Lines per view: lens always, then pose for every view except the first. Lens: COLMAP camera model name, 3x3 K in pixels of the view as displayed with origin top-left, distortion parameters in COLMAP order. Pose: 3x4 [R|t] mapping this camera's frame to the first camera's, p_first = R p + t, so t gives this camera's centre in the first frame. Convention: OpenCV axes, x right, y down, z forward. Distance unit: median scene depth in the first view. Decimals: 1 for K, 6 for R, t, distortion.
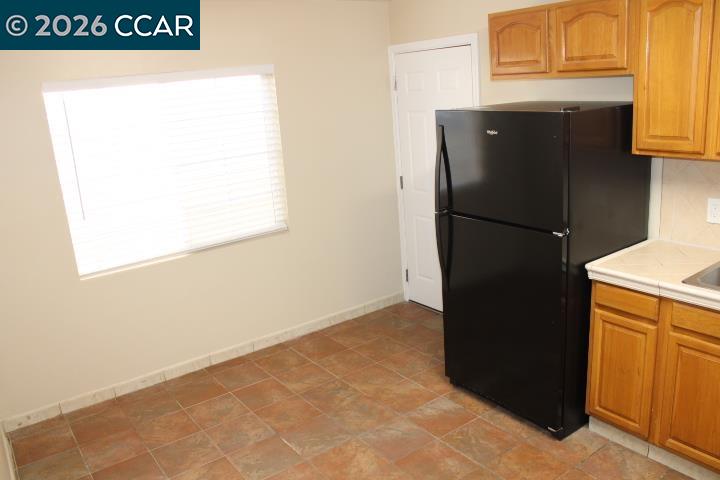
lens RADIAL K [[601.8, 0, 358.5], [0, 601.8, 240.0], [0, 0, 1]] dist [-0.155417, 0.117172]
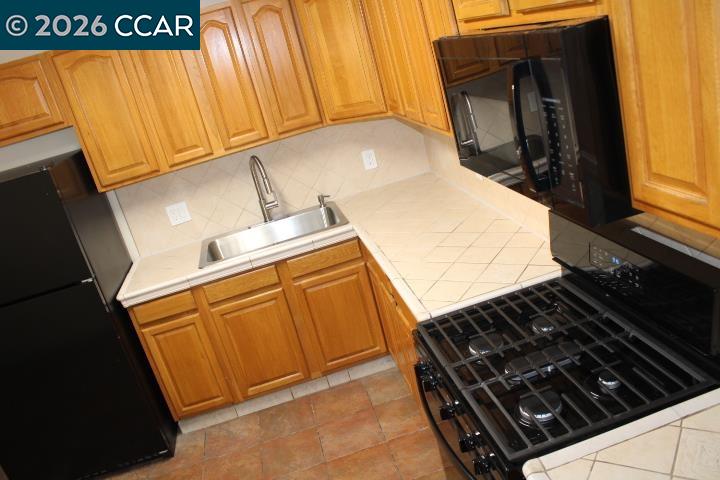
lens RADIAL K [[601.8, 0, 358.5], [0, 601.8, 240.0], [0, 0, 1]] dist [-0.155417, 0.117172]
pose [[0.406371, -0.331249, 0.851550, -0.315373], [0.434658, 0.889847, 0.138722, -0.008582], [-0.803701, 0.313761, 0.505588, 0.073903]]
